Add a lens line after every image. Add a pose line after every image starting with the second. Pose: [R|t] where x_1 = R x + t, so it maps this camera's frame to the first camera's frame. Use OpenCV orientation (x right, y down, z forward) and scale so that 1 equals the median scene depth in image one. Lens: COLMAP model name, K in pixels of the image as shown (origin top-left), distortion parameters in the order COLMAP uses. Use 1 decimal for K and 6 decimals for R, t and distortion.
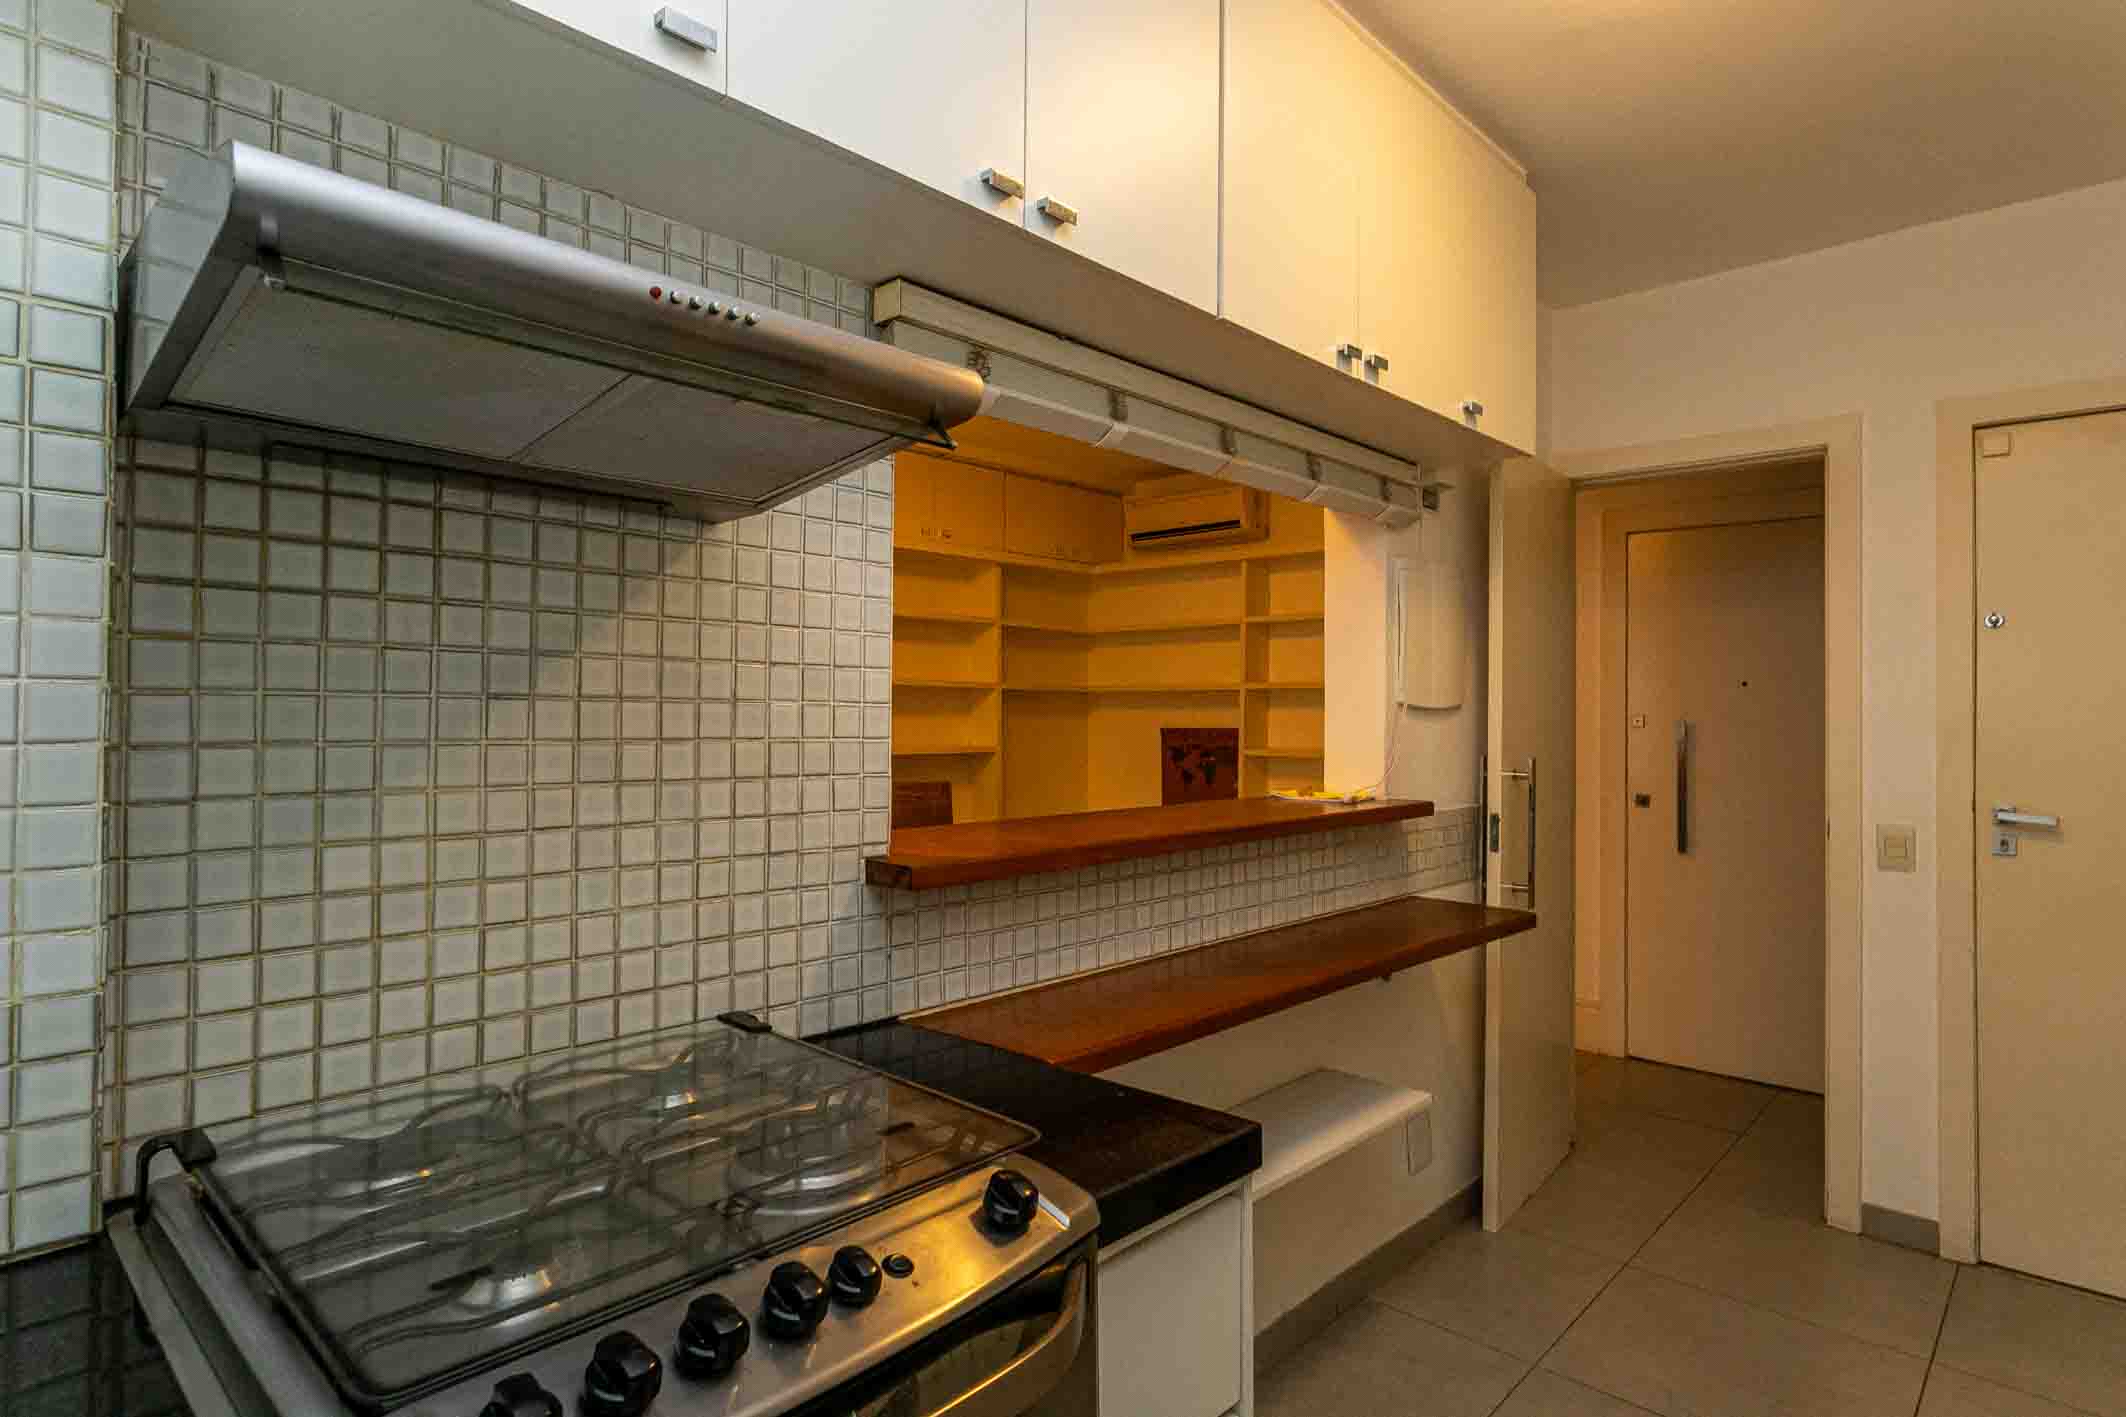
lens RADIAL K [[1118.9, 0, 1057.9], [0, 1118.9, 701.2], [0, 0, 1]] dist [-0.007994, 0.005196]
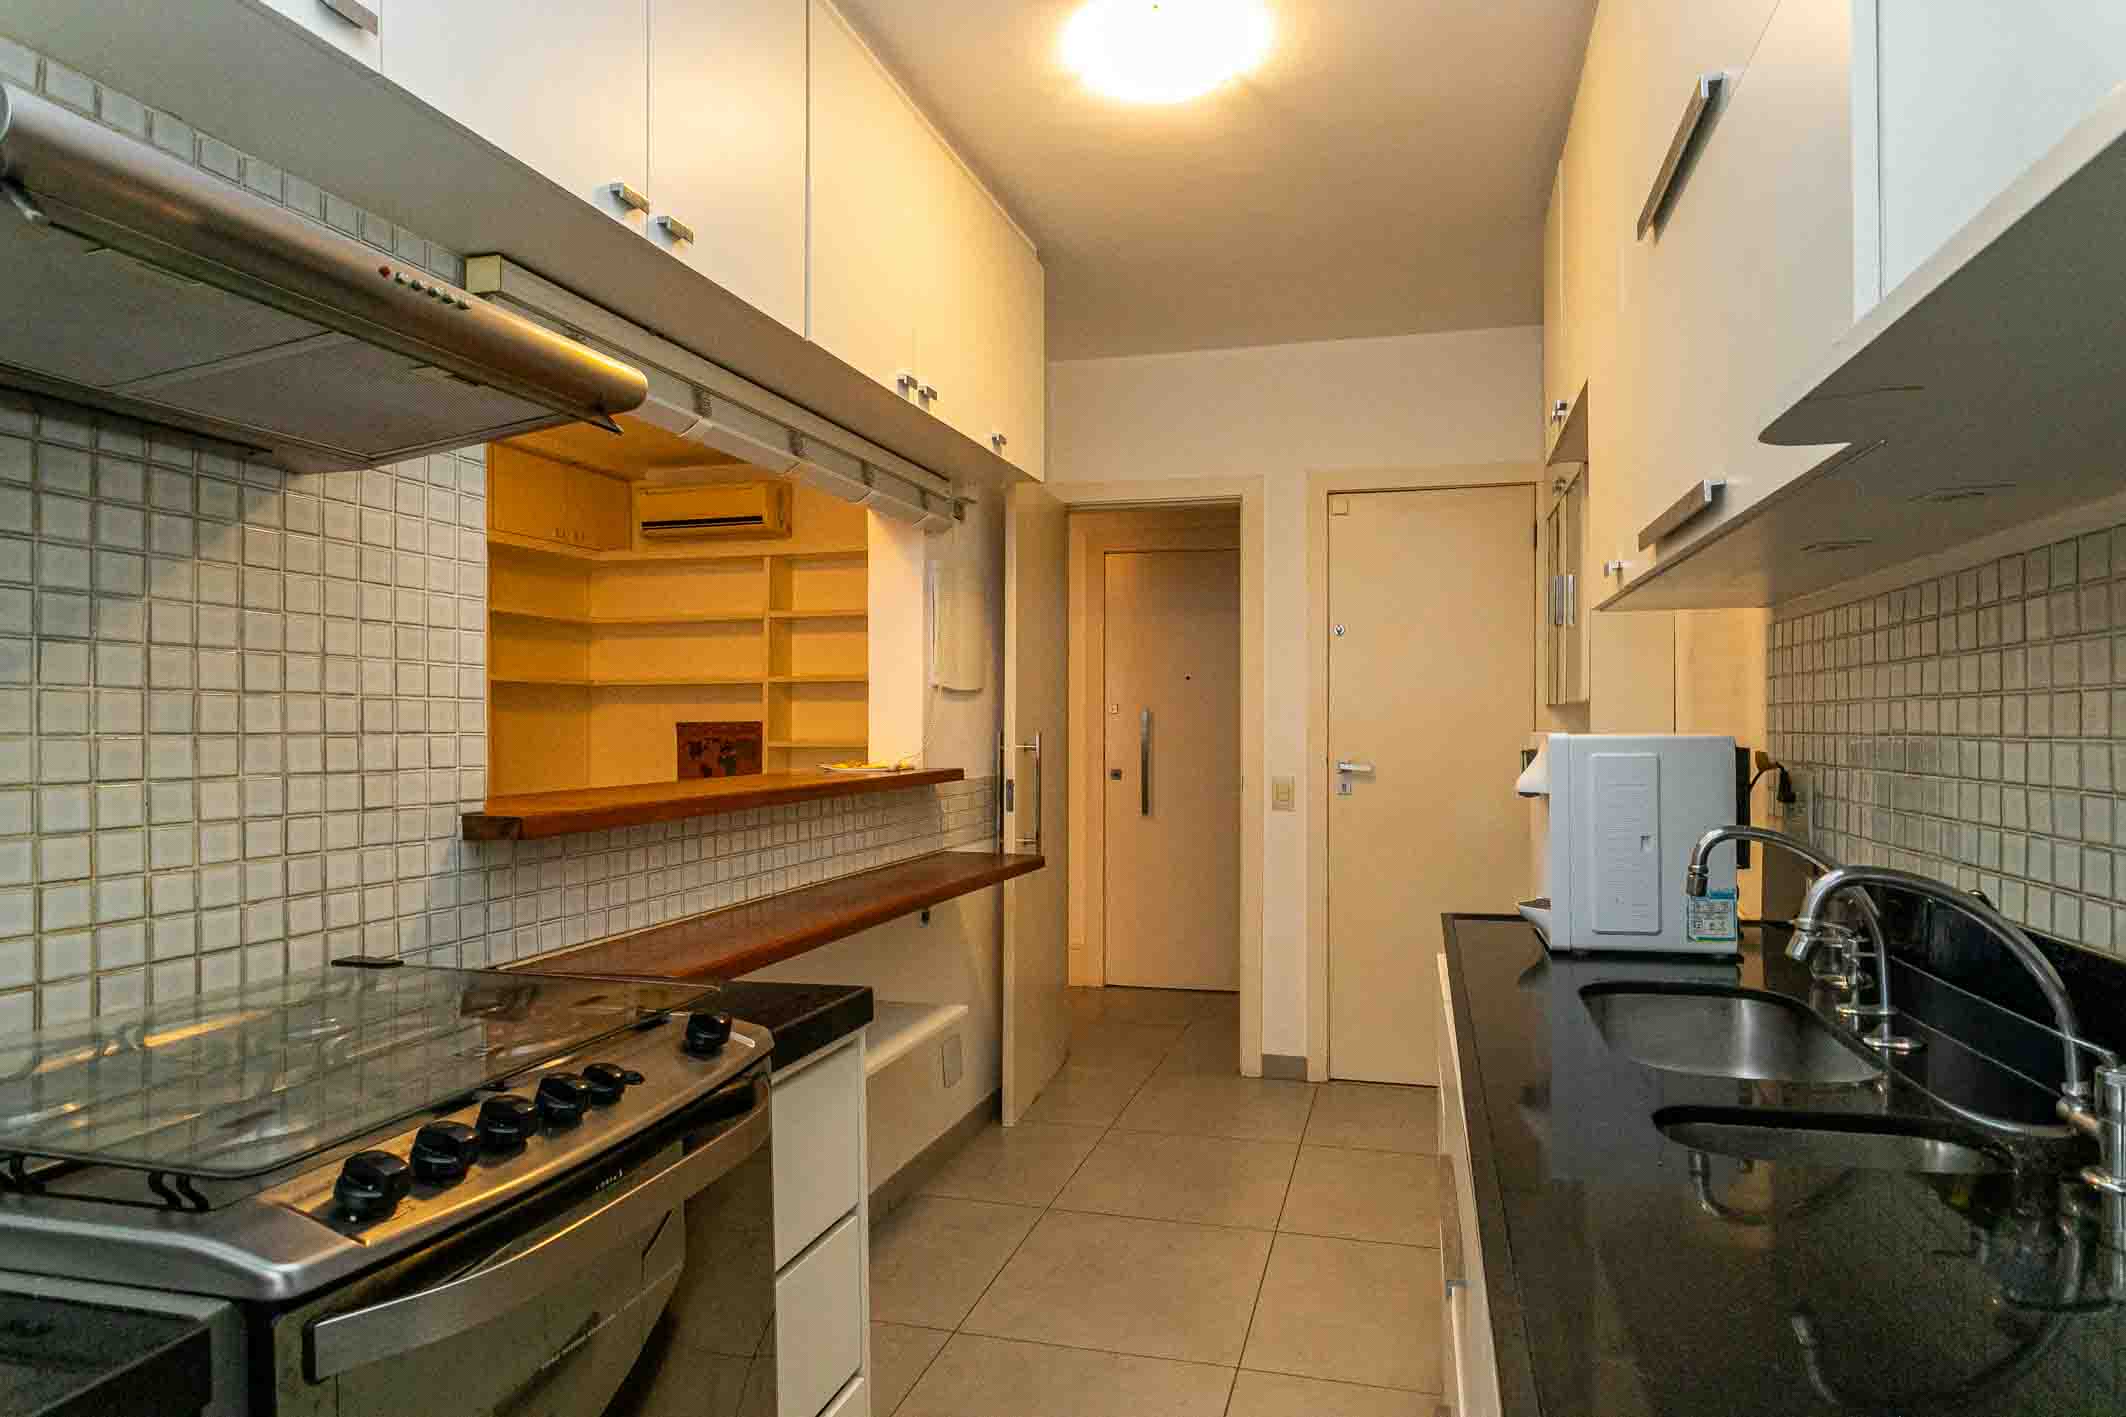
lens RADIAL K [[1137.6, 0, 1129.7], [0, 1137.6, 719.3], [0, 0, 1]] dist [0.001857, 0.002274]
pose [[0.875913, -0.004170, 0.482451, -0.120519], [0.000348, 0.999968, 0.008011, 0.038565], [-0.482469, -0.006849, 0.875886, -0.182280]]
